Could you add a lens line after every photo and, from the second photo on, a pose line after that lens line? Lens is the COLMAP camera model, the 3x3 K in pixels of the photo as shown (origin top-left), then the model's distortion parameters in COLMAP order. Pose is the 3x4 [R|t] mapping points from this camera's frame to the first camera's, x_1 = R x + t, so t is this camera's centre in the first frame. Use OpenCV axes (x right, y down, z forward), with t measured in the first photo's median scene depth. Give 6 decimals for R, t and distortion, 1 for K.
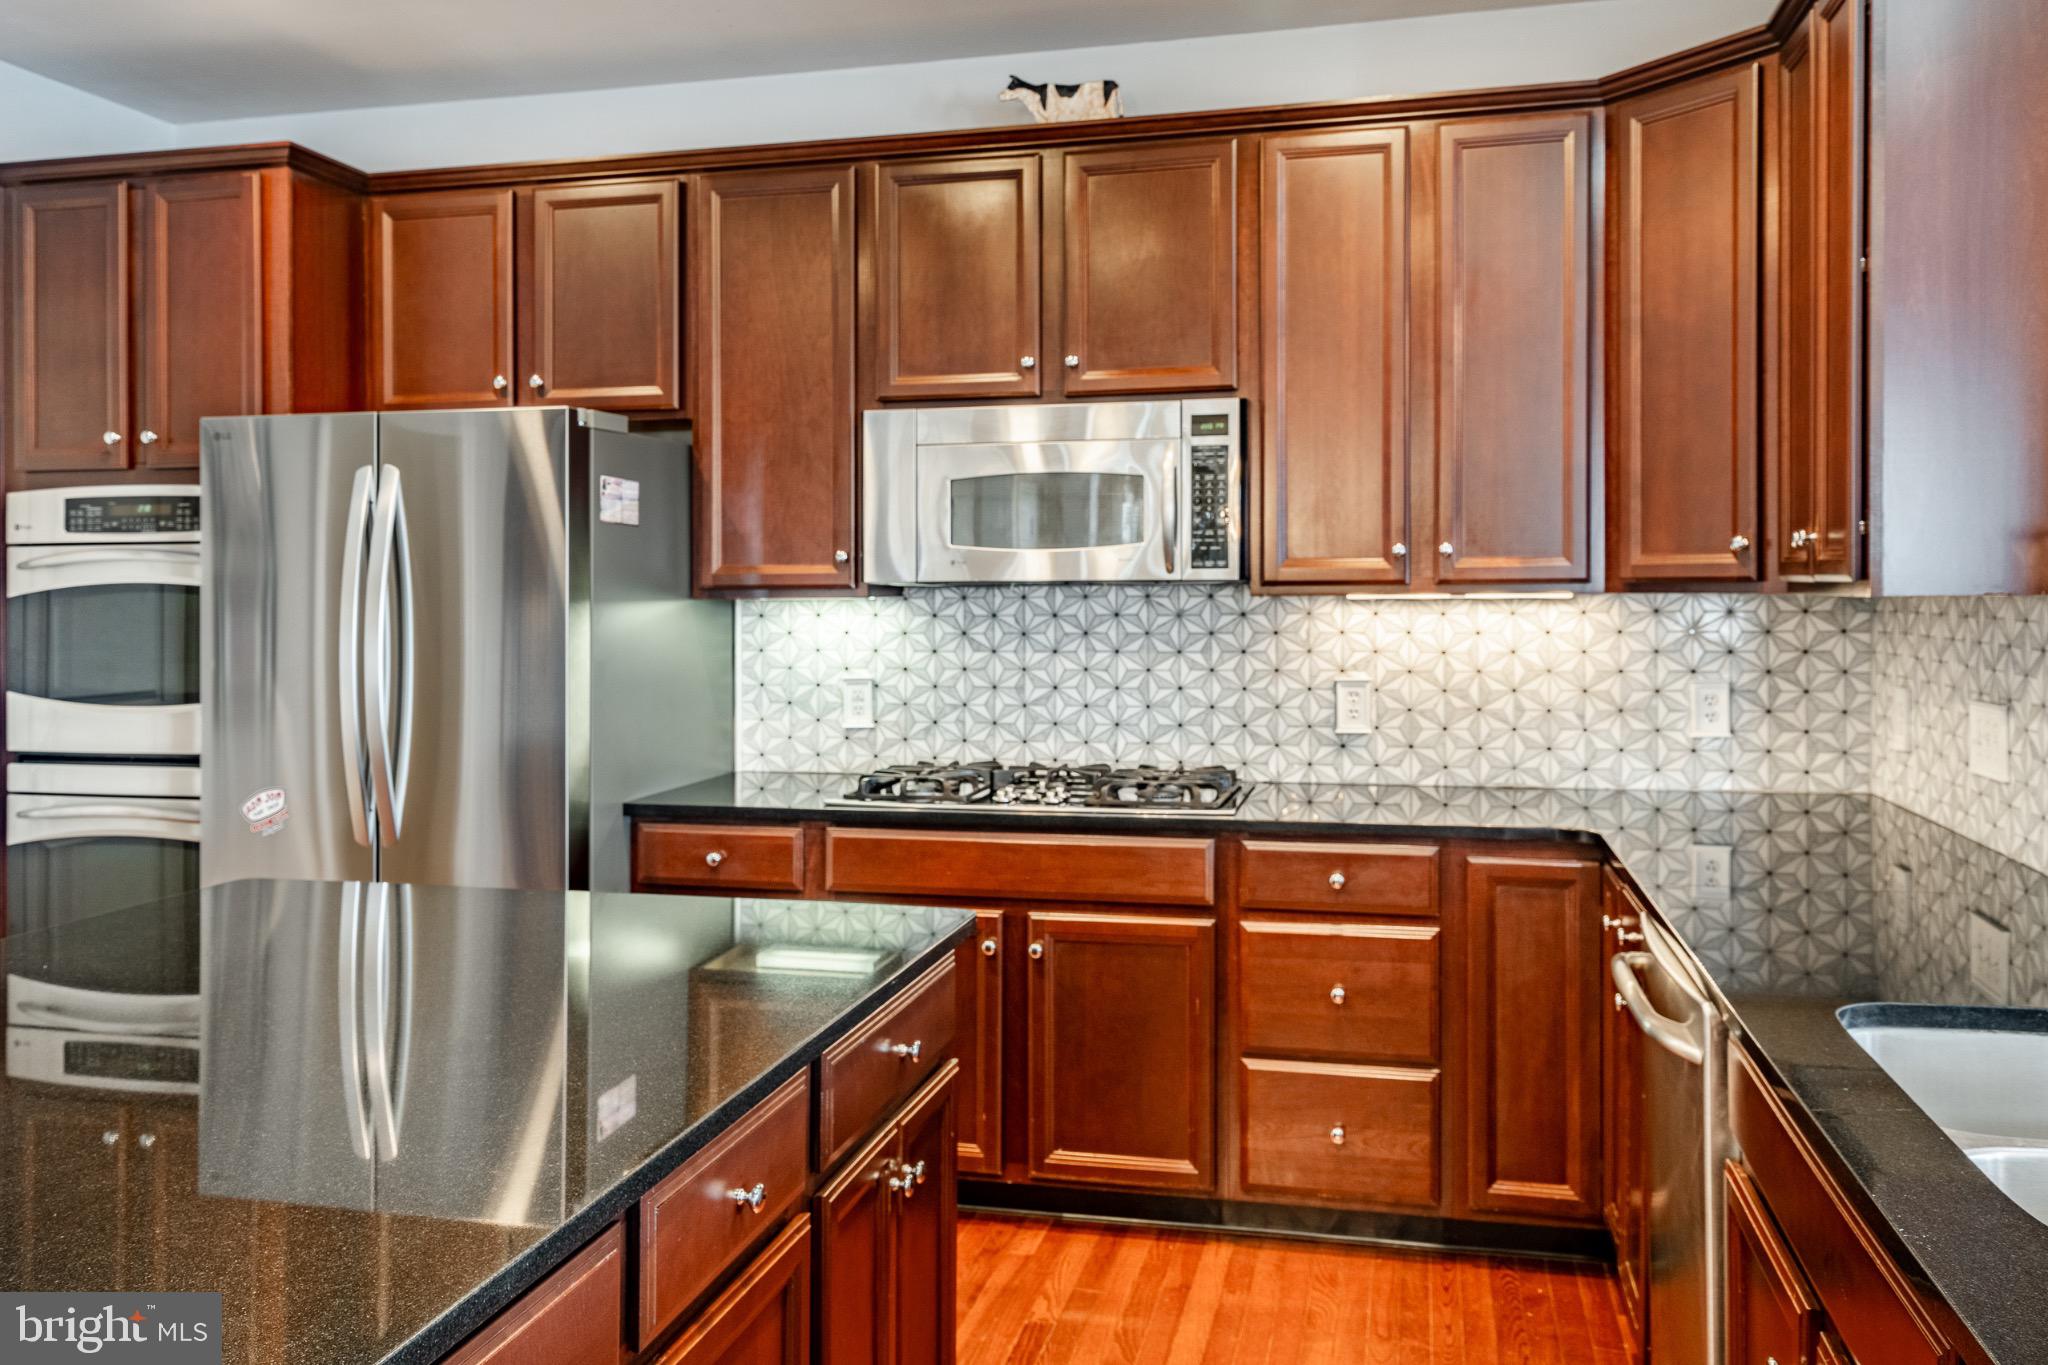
lens RADIAL K [[1665.6, 0, 1002.6], [0, 1665.6, 632.4], [0, 0, 1]] dist [0.013814, 0.002067]
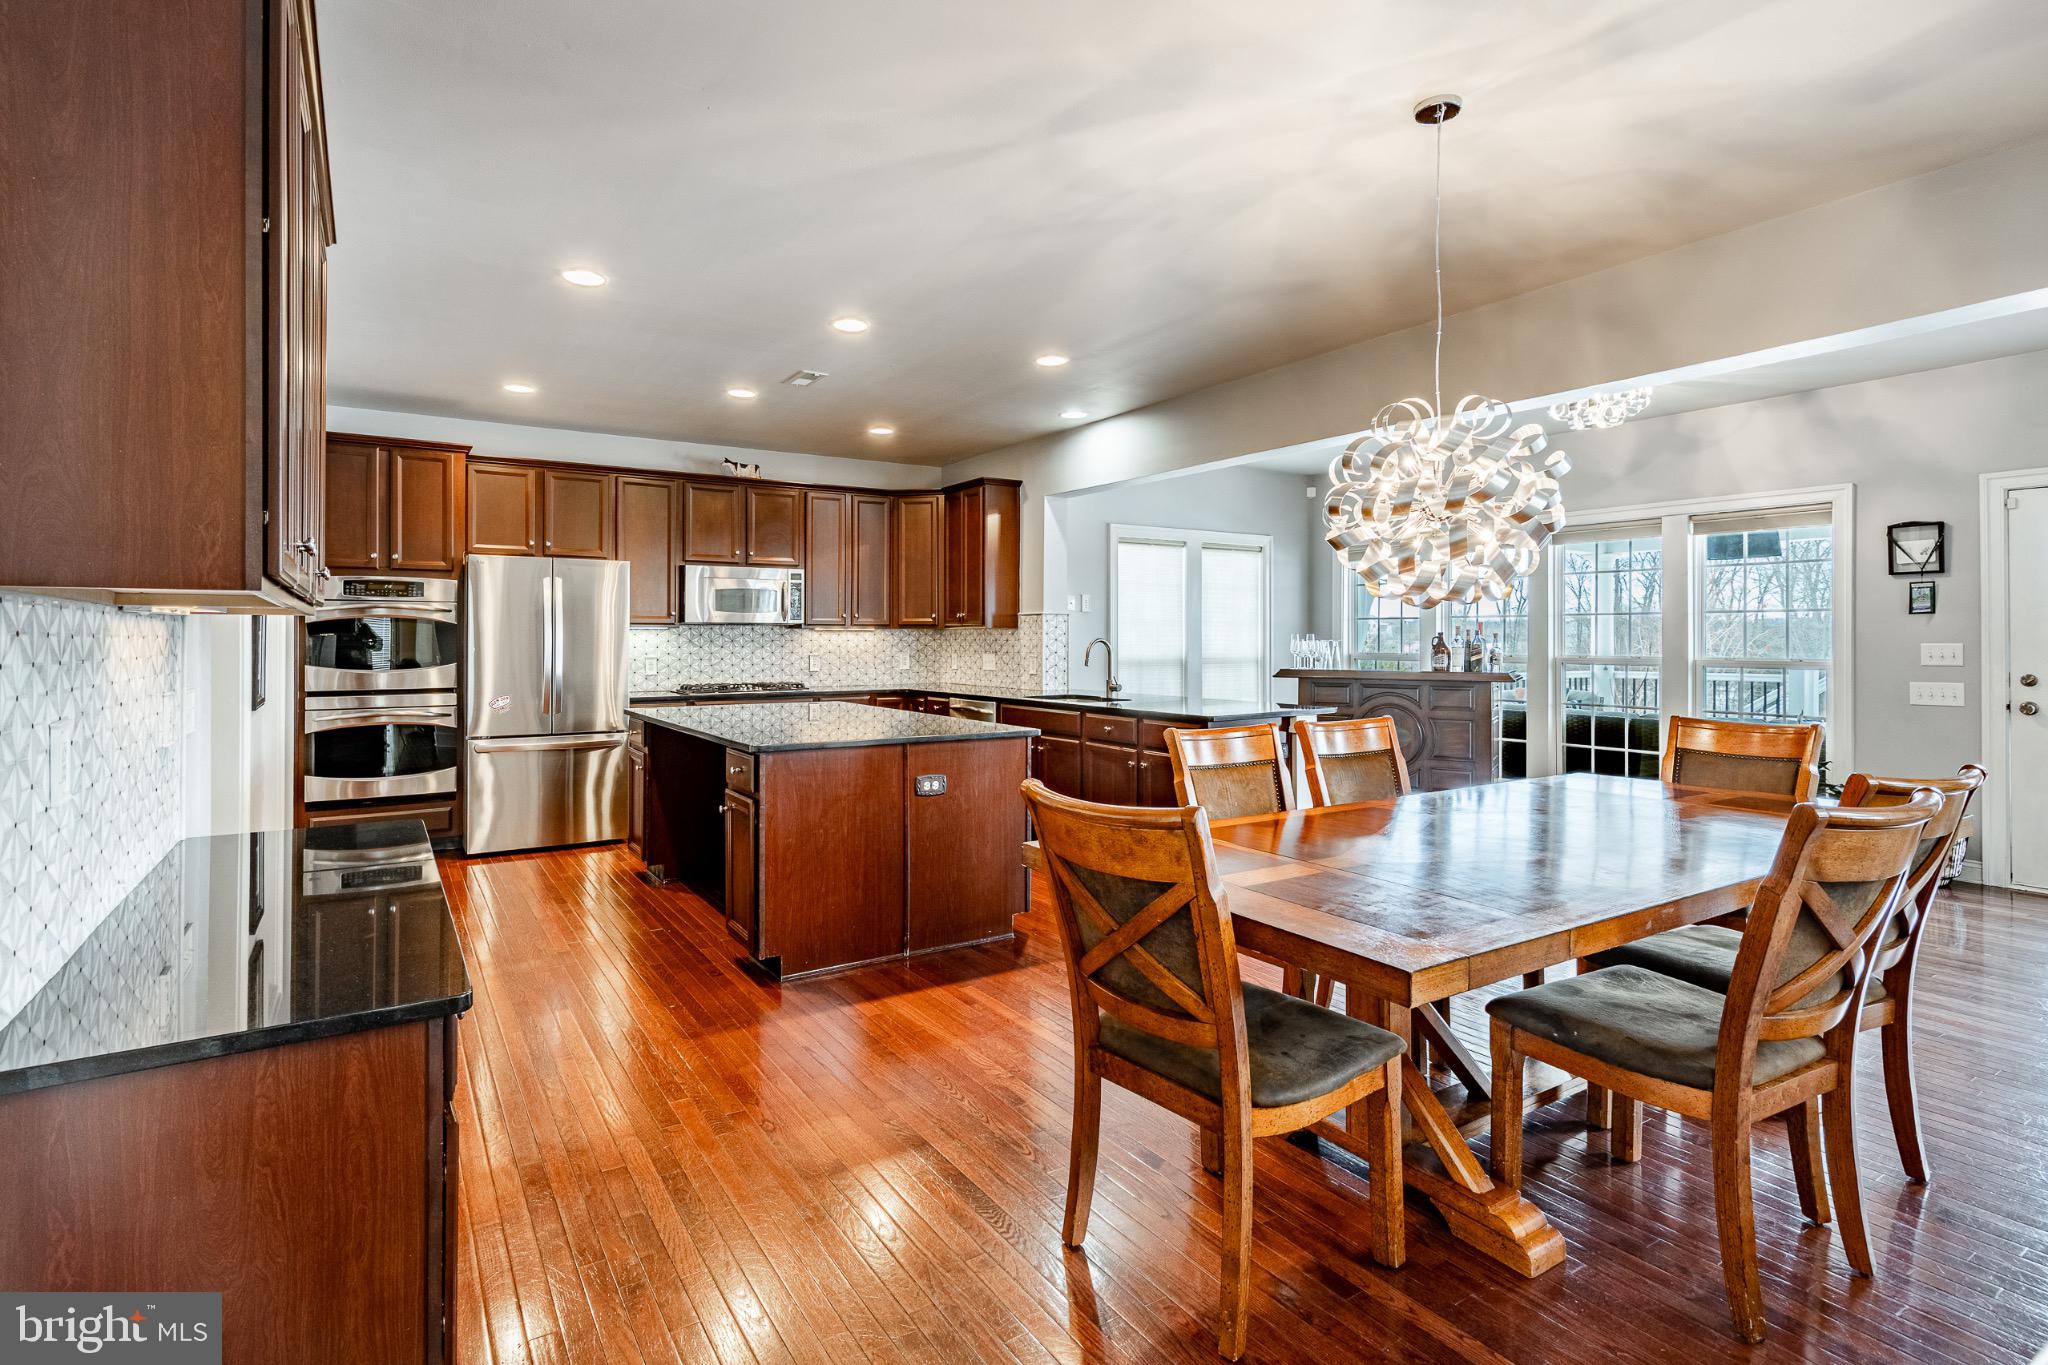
lens RADIAL K [[987.7, 0, 984.8], [0, 987.7, 646.6], [0, 0, 1]] dist [-0.003523, 0.001042]
pose [[0.698839, -0.000103, 0.715279, -0.983671], [0.014123, 0.999807, -0.013654, 0.045416], [-0.715140, 0.019644, 0.698705, -0.617308]]
